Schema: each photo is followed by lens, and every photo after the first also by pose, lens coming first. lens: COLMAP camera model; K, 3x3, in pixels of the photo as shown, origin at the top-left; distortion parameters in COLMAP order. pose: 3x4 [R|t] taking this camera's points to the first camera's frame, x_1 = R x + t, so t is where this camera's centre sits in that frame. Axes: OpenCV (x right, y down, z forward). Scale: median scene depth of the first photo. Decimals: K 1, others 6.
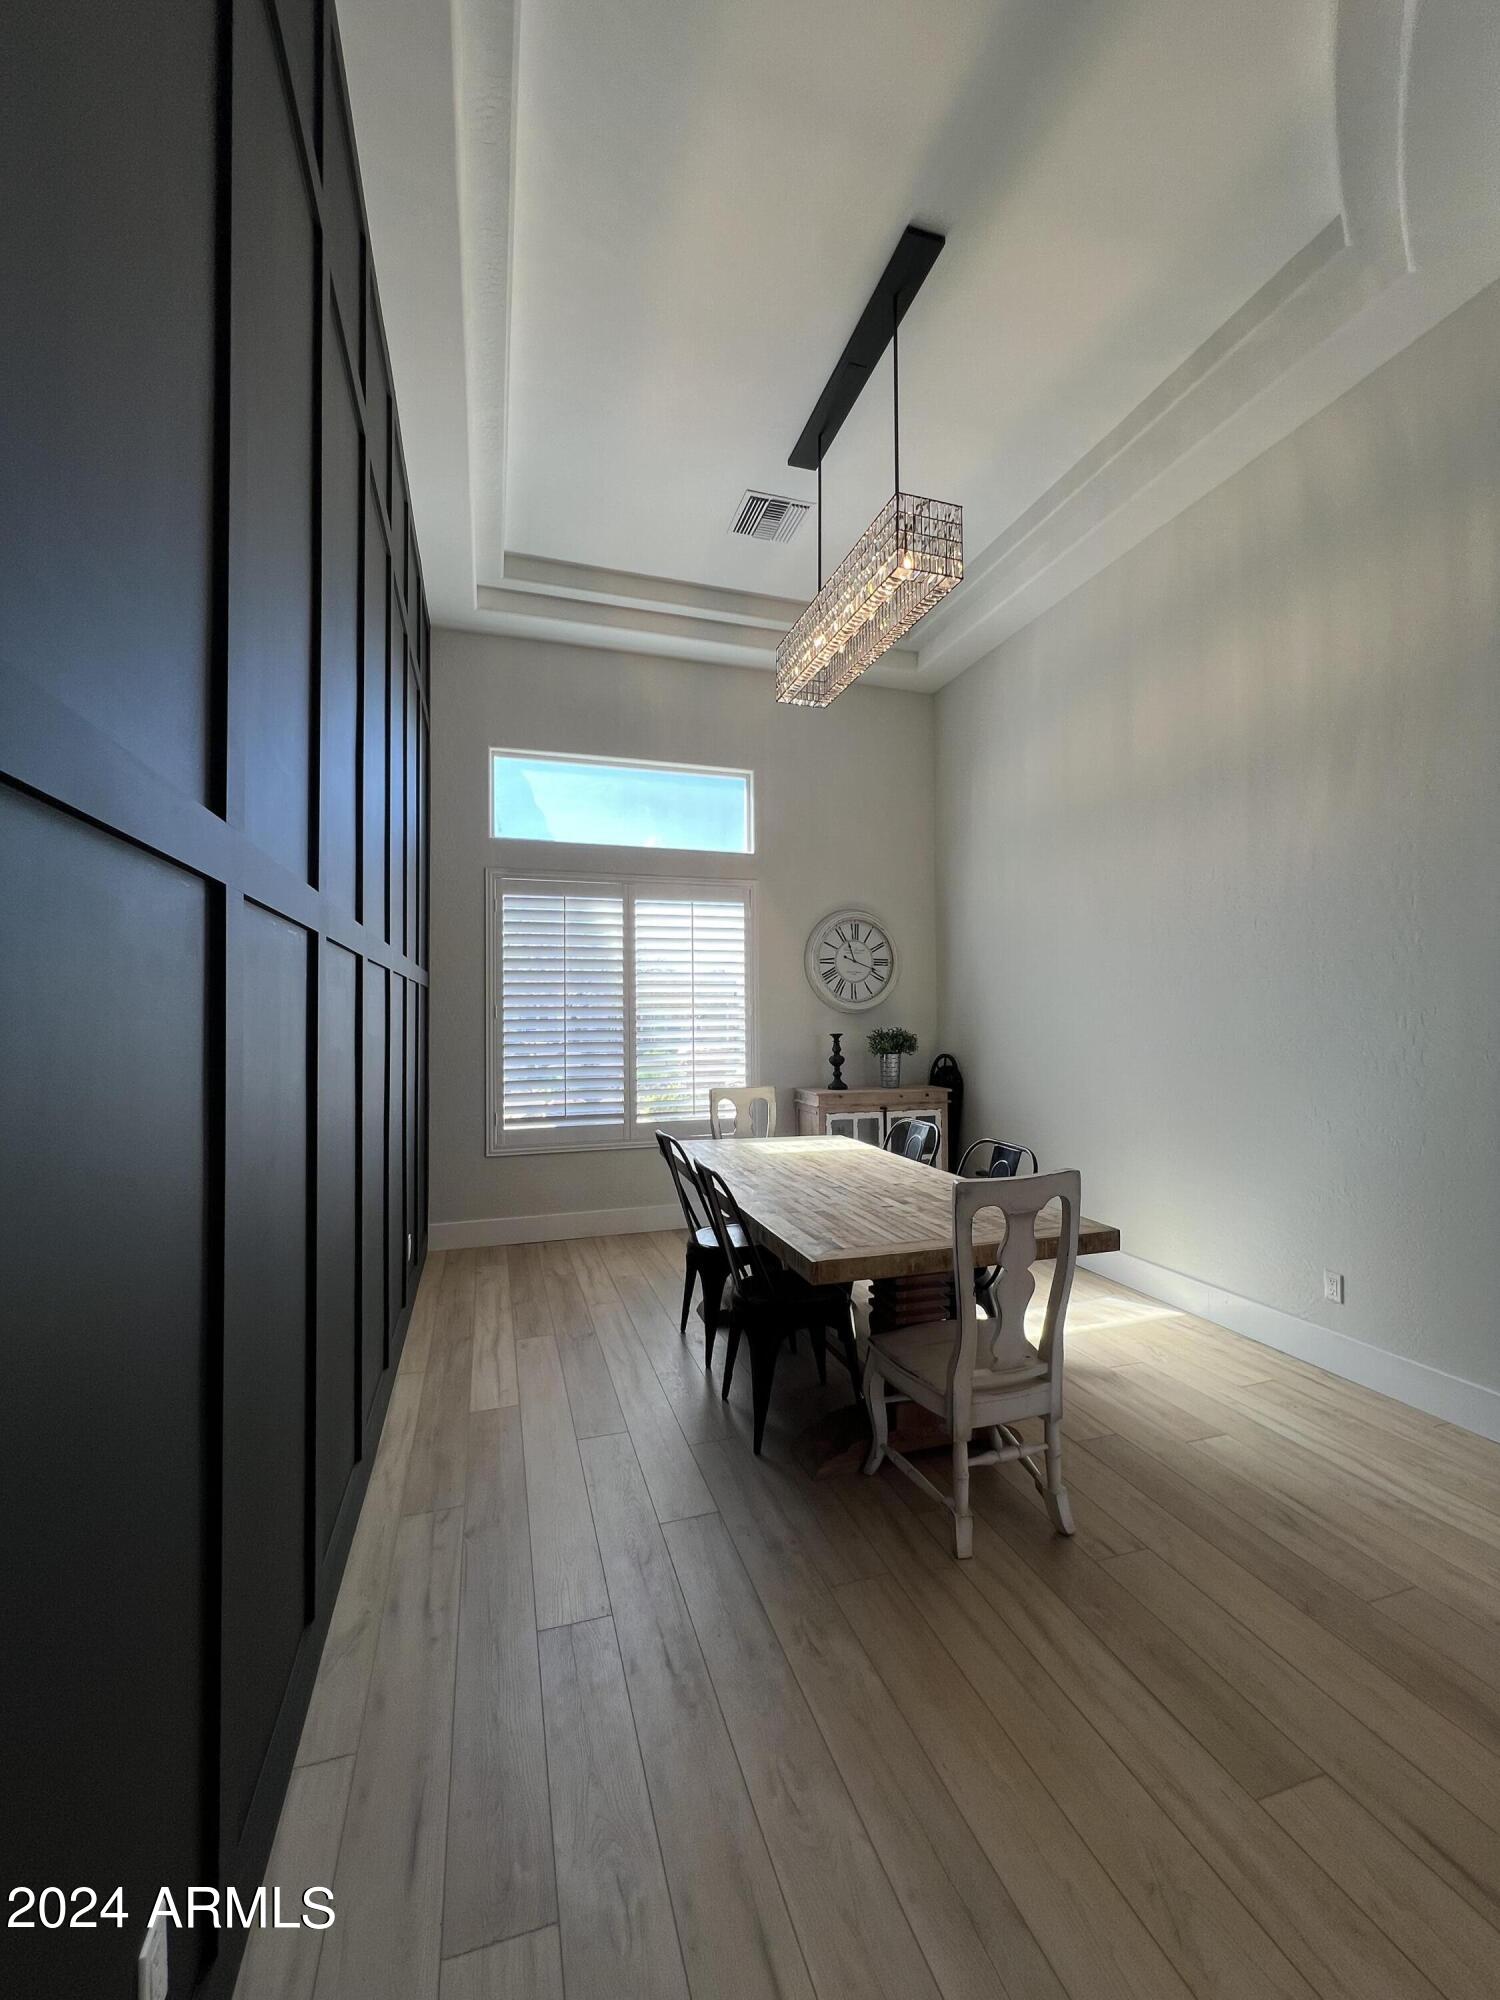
lens RADIAL K [[806.2, 0, 743.7], [0, 806.2, 1000.1], [0, 0, 1]] dist [-0.002491, 0.000569]
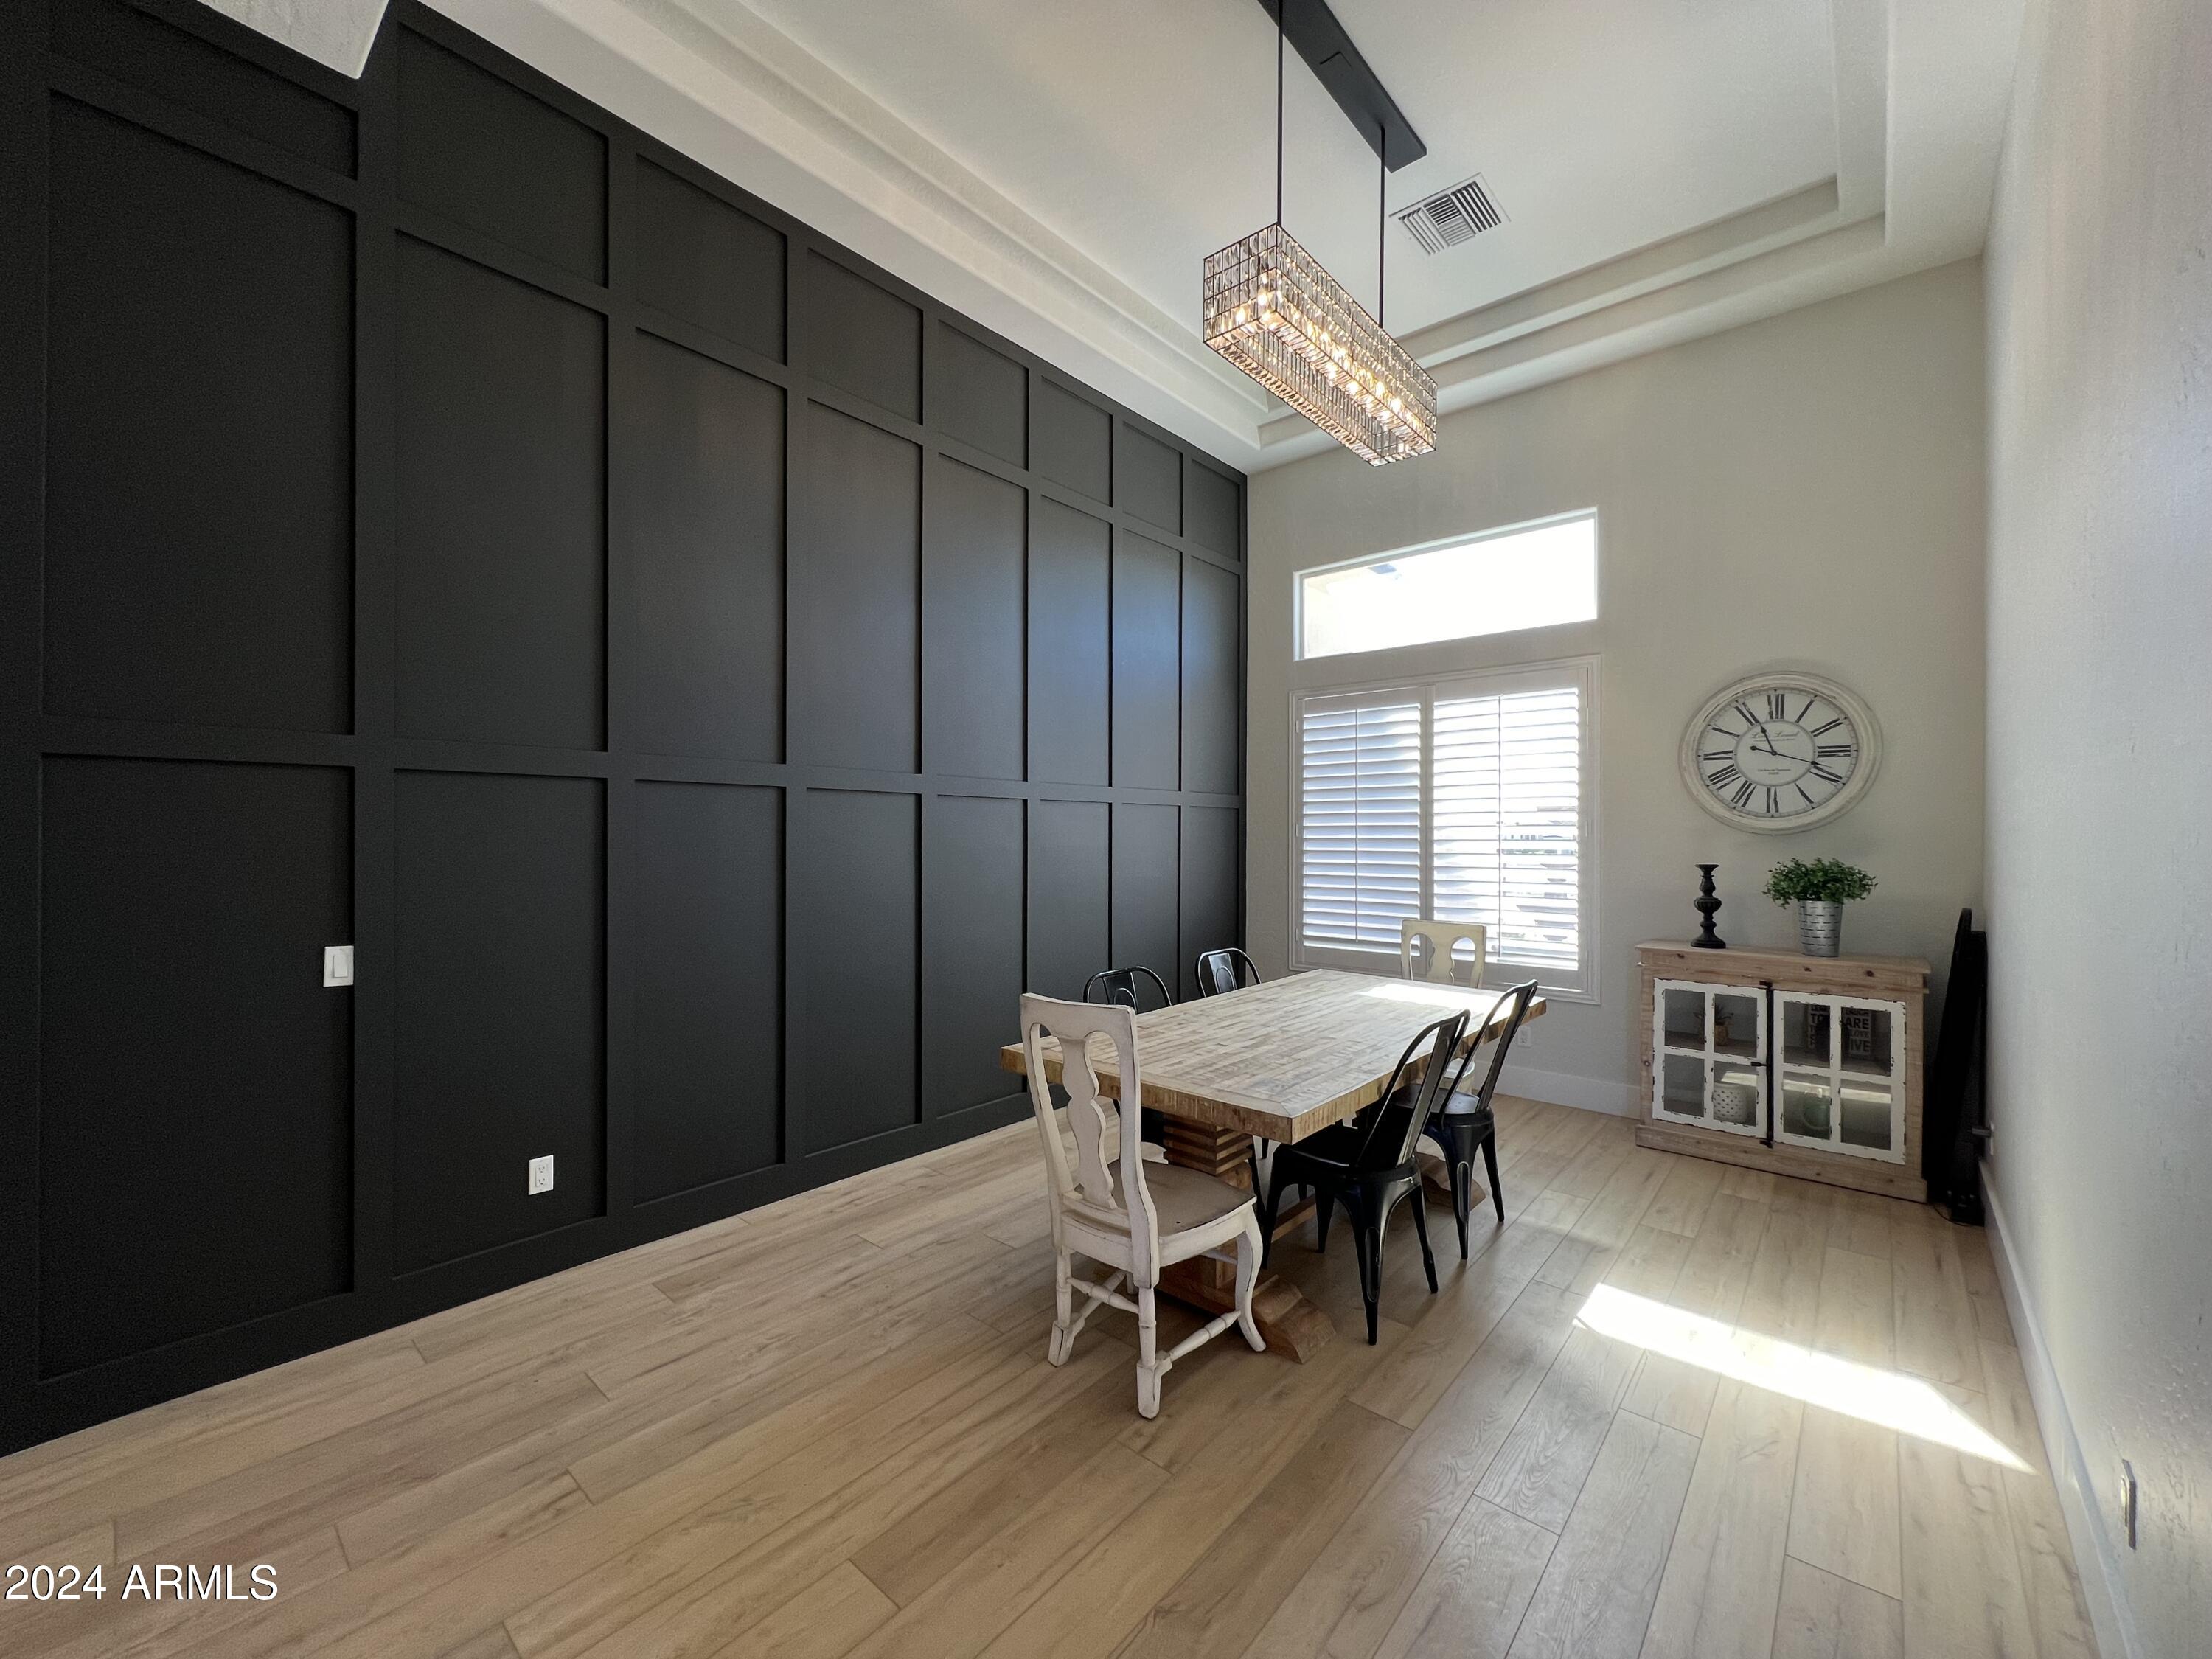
lens RADIAL K [[891.7, 0, 1097.7], [0, 891.7, 834.0], [0, 0, 1]] dist [-0.002491, 0.000569]
pose [[0.515471, 0.007168, -0.856877, 0.489620], [0.009552, 0.999855, 0.014110, 0.000944], [0.856854, -0.015458, 0.515328, 0.182518]]
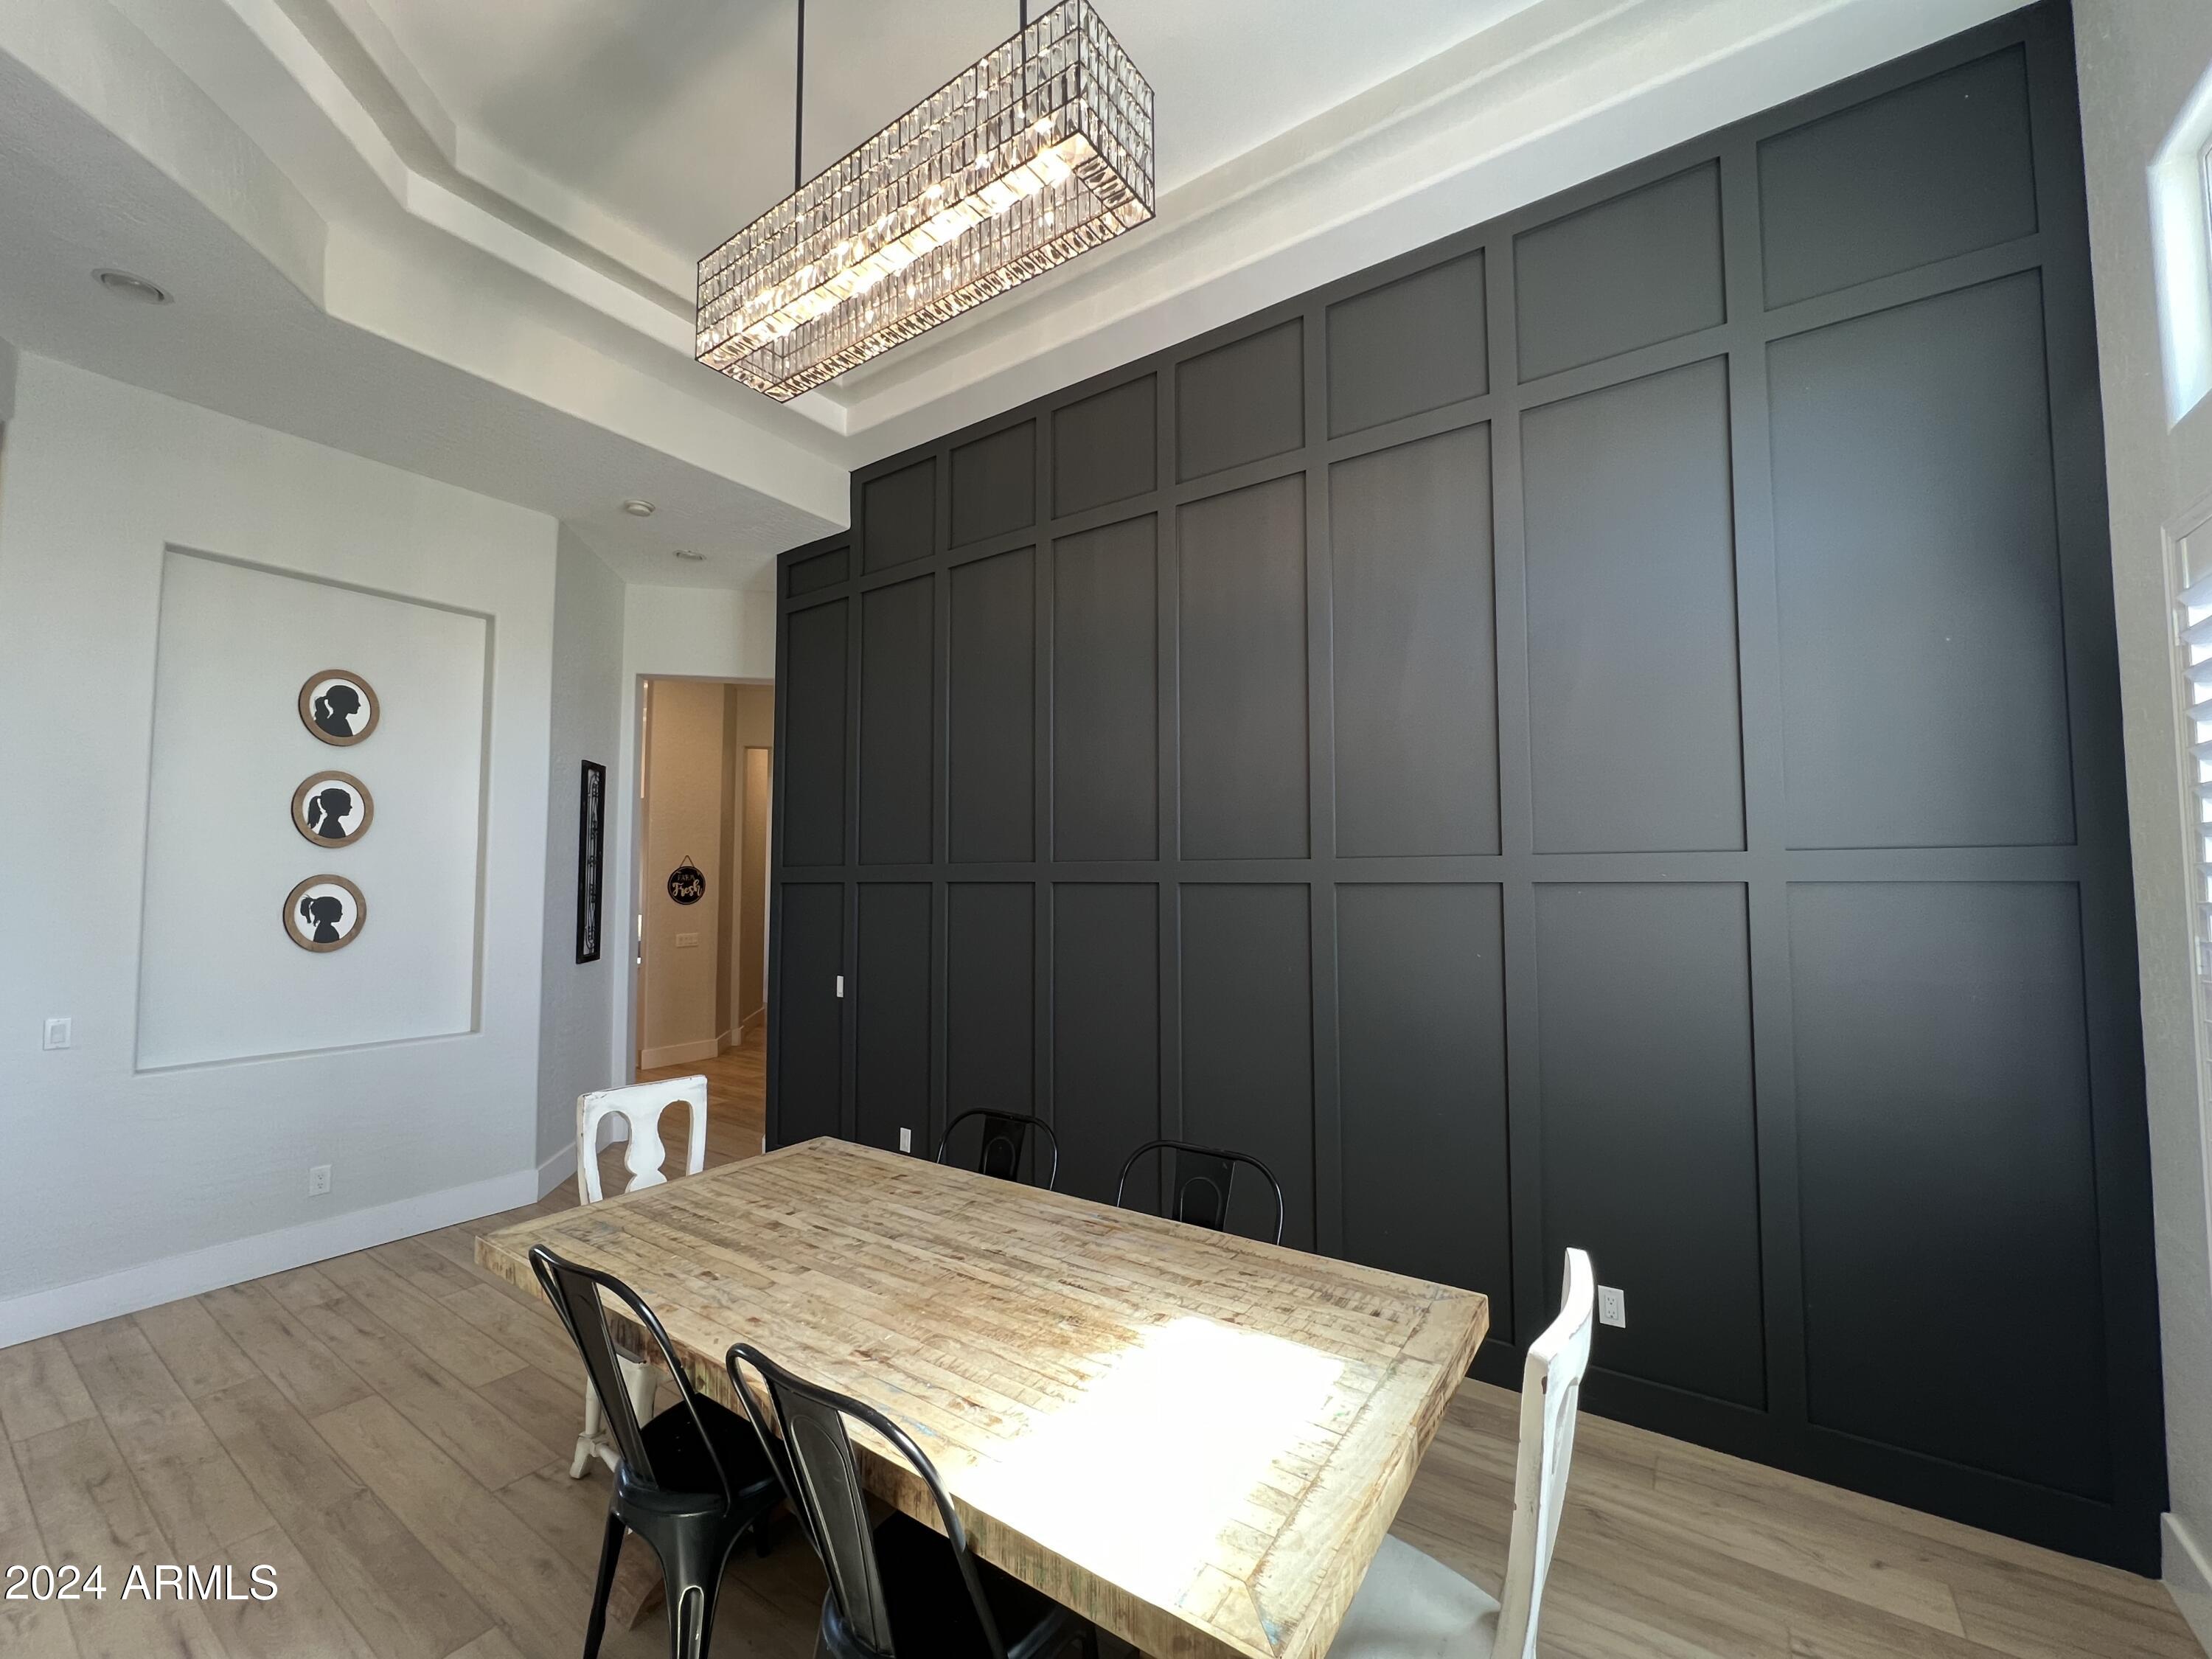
lens RADIAL K [[891.7, 0, 1099.0], [0, 891.7, 825.0], [0, 0, 1]] dist [-0.002491, 0.000569]
pose [[-0.793339, -0.028719, -0.608102, 0.234686], [0.020225, 0.997092, -0.073475, -0.017396], [0.608444, -0.070590, -0.790451, 0.933382]]
